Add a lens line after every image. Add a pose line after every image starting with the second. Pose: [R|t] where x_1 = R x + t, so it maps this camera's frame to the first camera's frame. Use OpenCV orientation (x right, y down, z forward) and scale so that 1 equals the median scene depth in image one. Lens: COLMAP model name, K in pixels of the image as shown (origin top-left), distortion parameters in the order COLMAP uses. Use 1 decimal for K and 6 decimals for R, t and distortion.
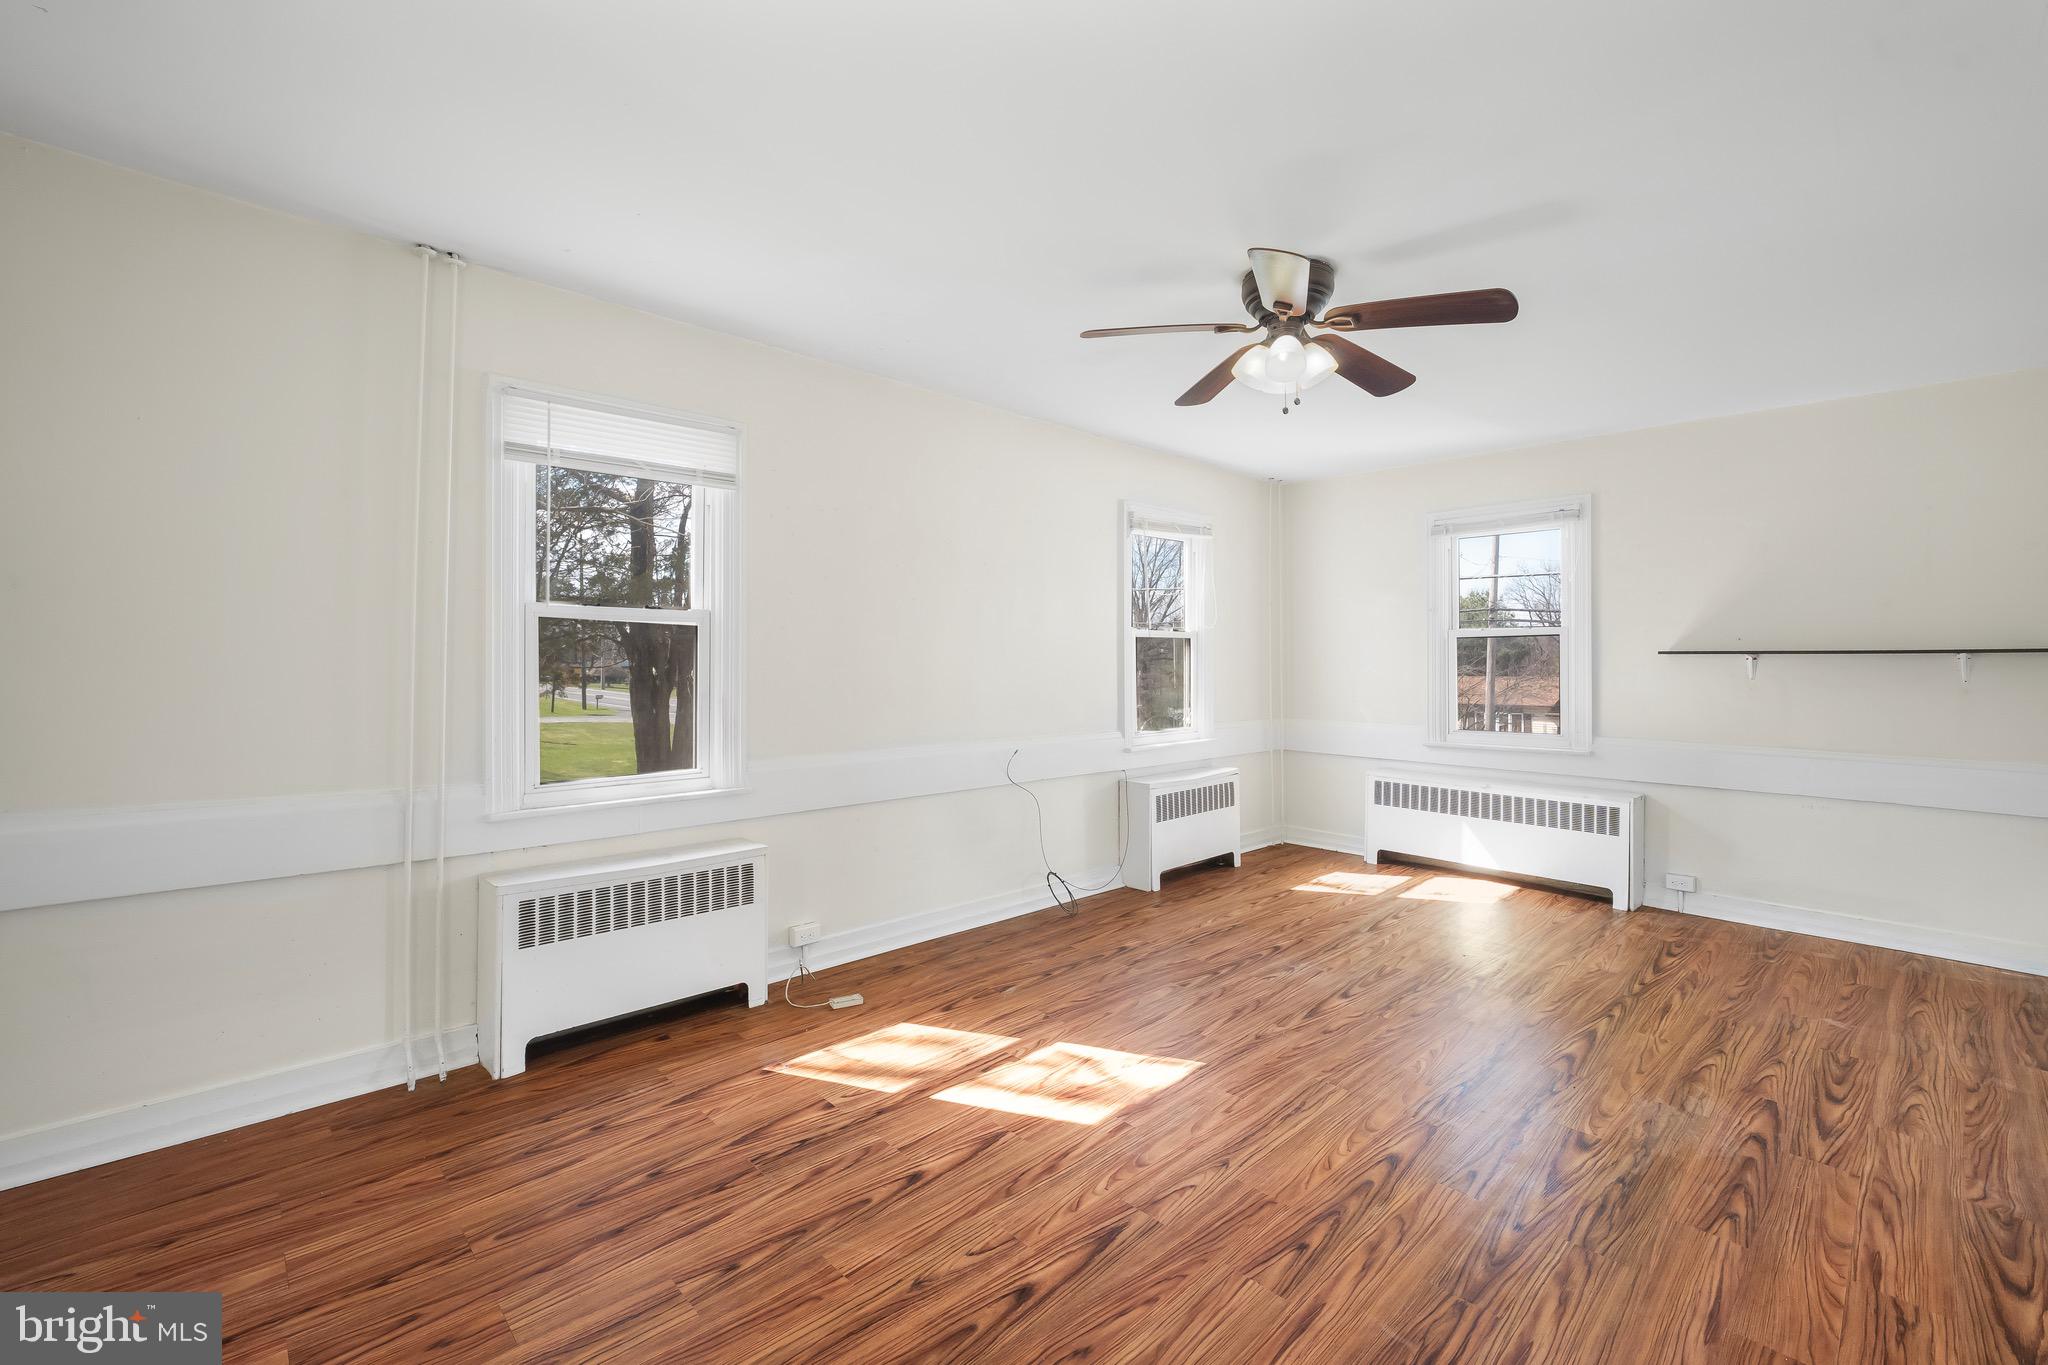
lens RADIAL K [[851.5, 0, 987.4], [0, 851.5, 678.4], [0, 0, 1]] dist [-0.013298, 0.003321]
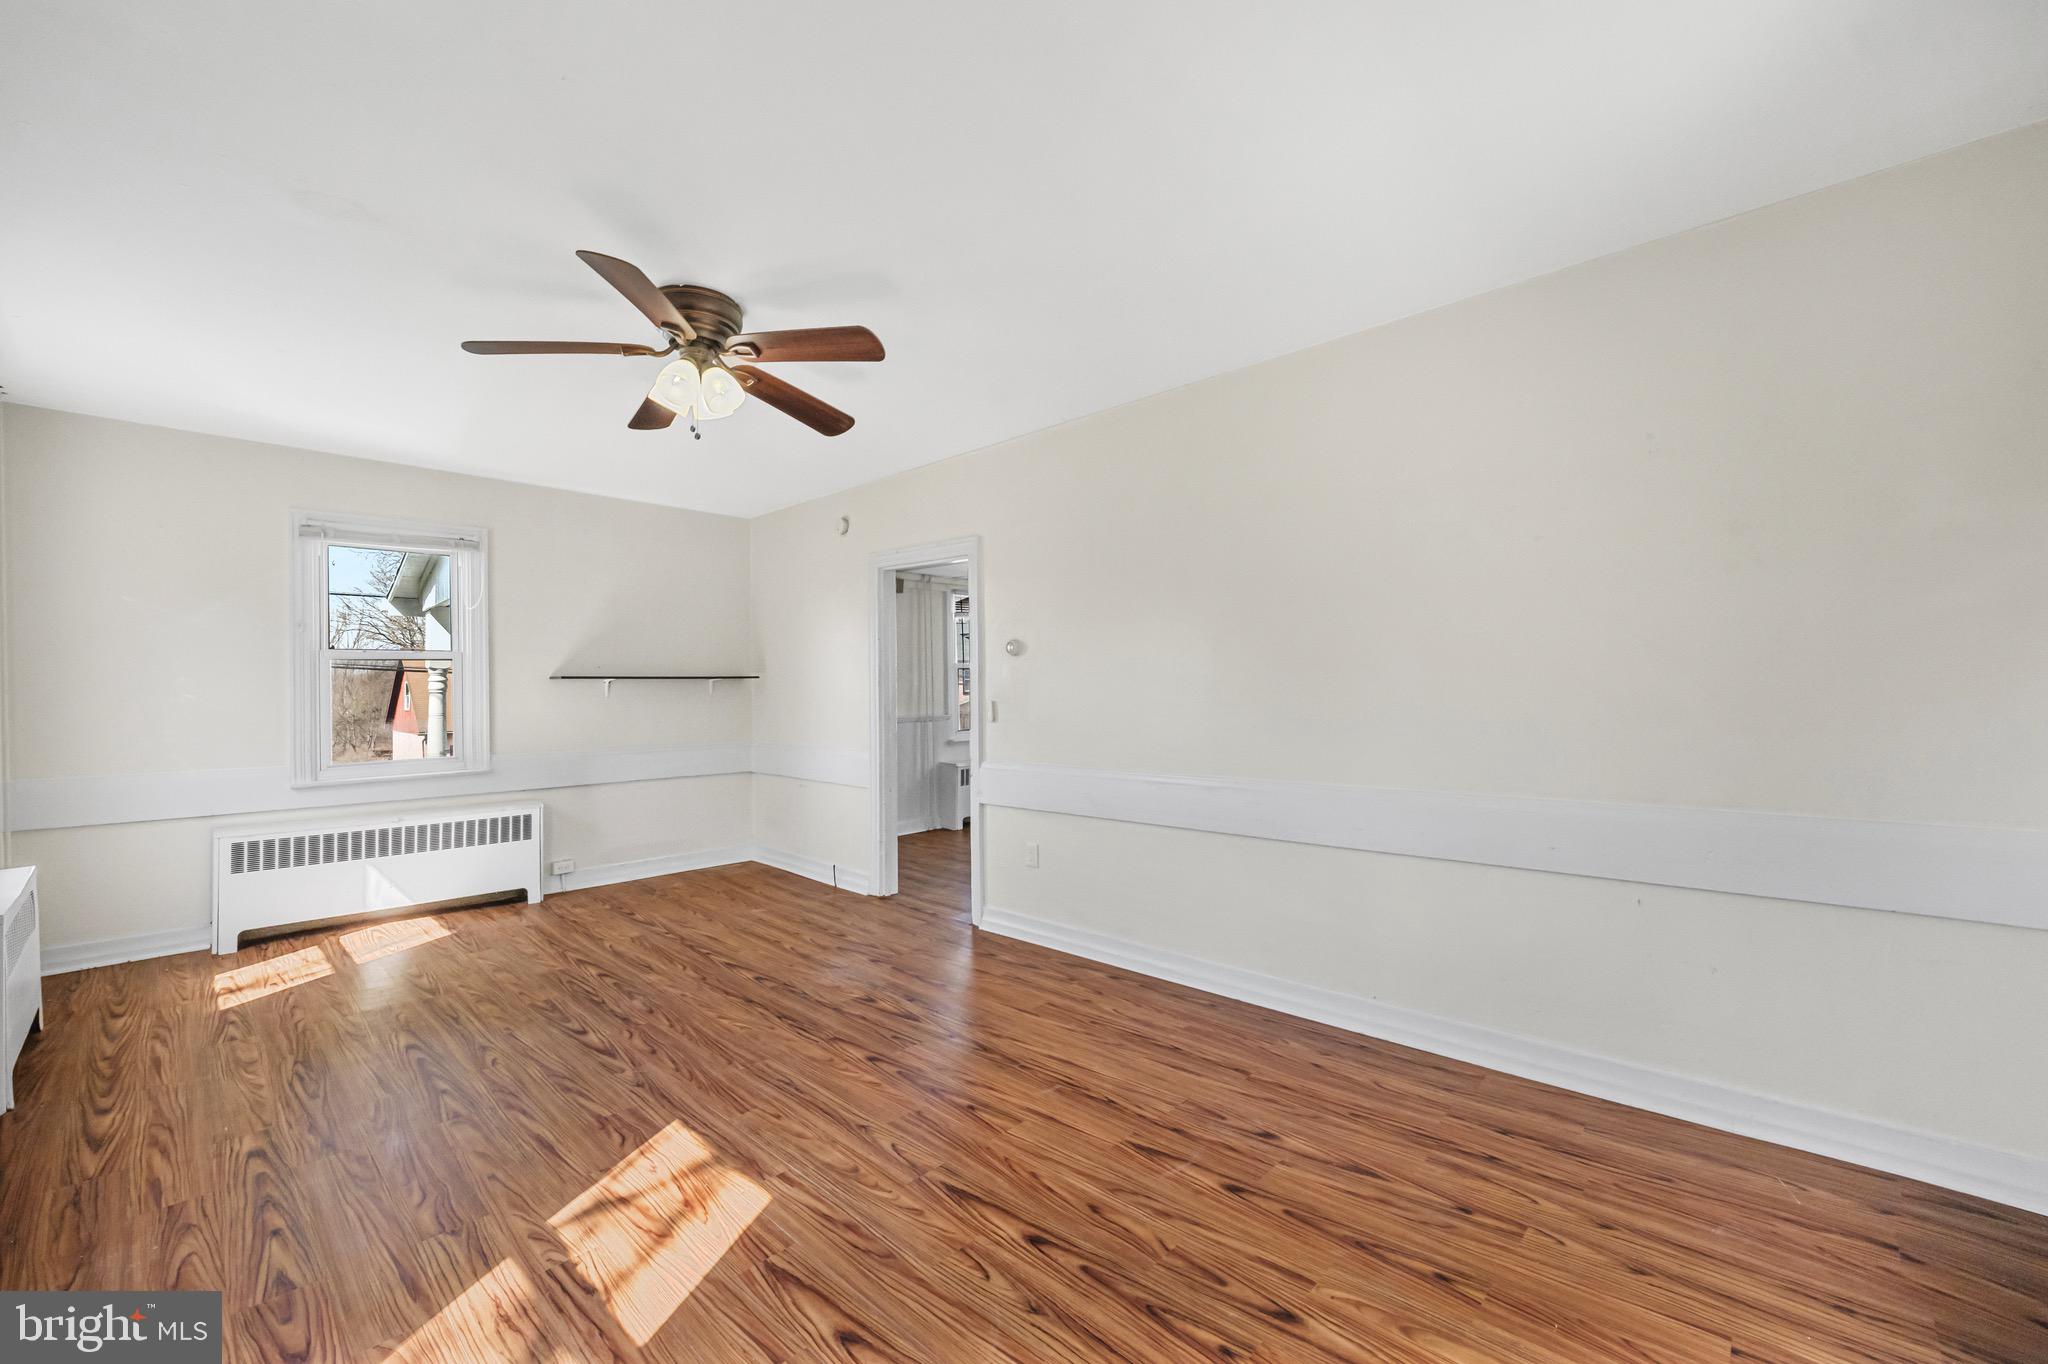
lens RADIAL K [[835.0, 0, 1015.7], [0, 835.0, 685.9], [0, 0, 1]] dist [0.002875, -0.001082]
pose [[-0.066094, -0.003270, 0.997808, -0.634217], [0.025908, 0.999652, 0.004992, -0.011863], [-0.997477, 0.026181, -0.065987, 0.642648]]
